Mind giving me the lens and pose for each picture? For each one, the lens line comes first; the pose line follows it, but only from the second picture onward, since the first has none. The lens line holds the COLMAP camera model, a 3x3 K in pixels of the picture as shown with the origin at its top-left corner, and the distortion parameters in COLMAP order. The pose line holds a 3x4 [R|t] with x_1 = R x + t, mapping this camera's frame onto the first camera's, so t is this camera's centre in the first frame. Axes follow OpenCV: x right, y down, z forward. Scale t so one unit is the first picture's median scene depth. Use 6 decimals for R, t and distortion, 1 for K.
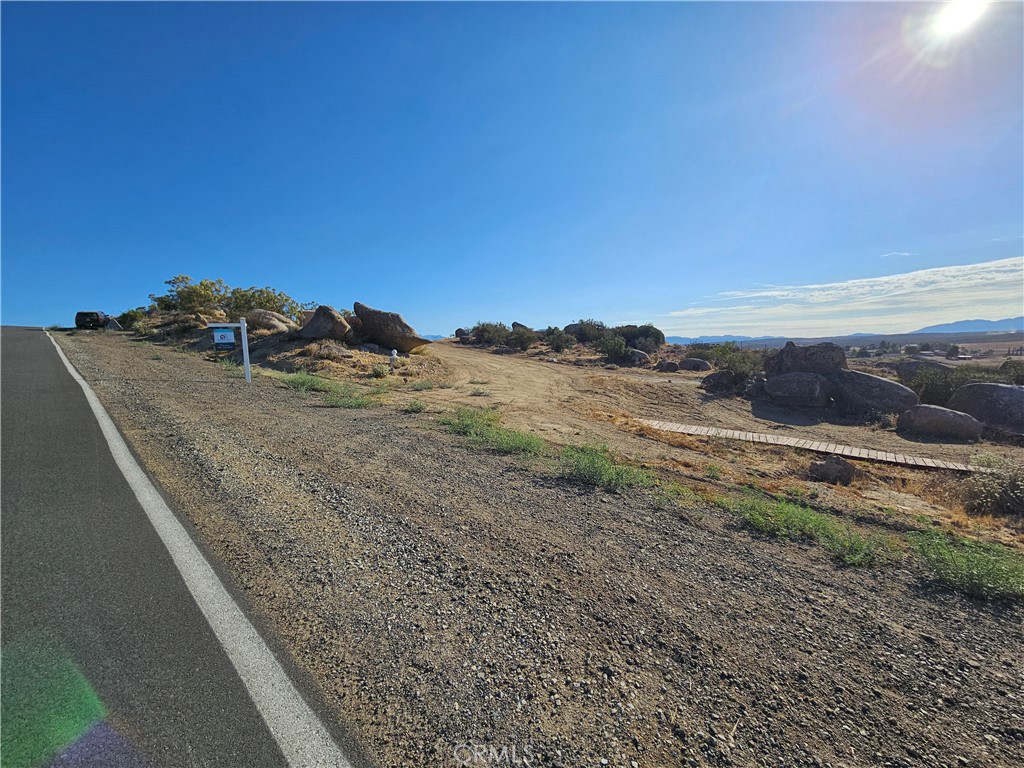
lens RADIAL K [[435.4, 0, 514.2], [0, 435.4, 389.4], [0, 0, 1]] dist [0.012438, -0.000140]
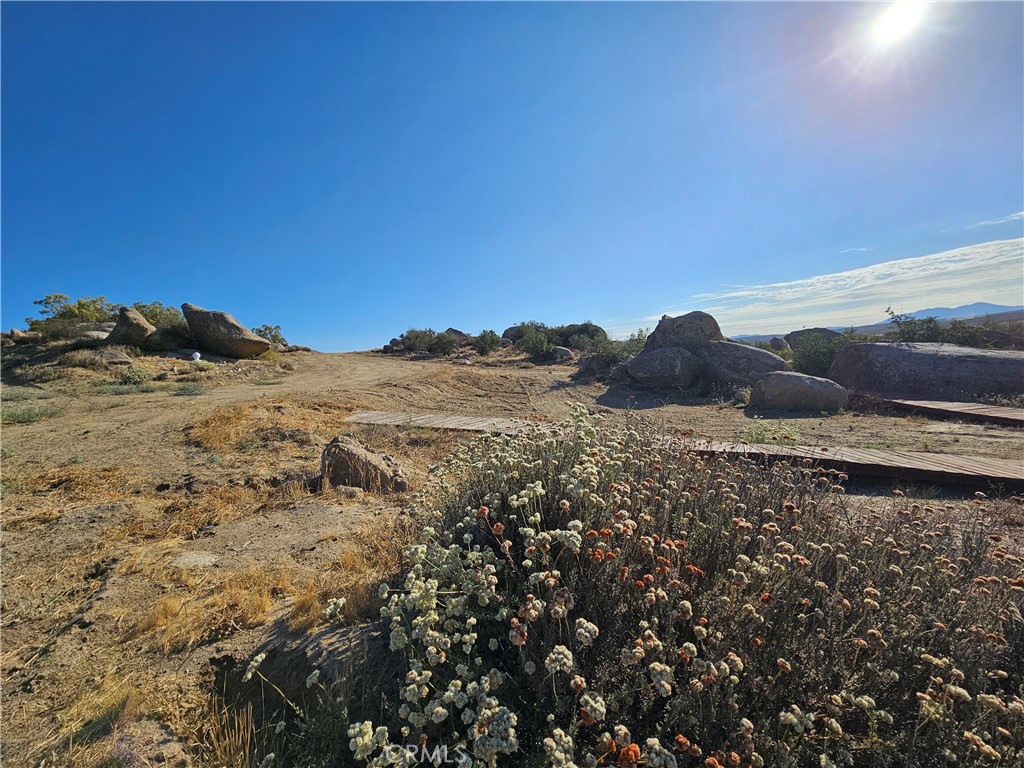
lens RADIAL K [[435.4, 0, 514.4], [0, 435.4, 377.6], [0, 0, 1]] dist [0.012438, -0.000140]
pose [[0.997439, -0.061171, 0.037062, 0.099337], [0.063146, 0.996504, -0.054703, 0.013354], [-0.033586, 0.056904, 0.997815, 0.054011]]
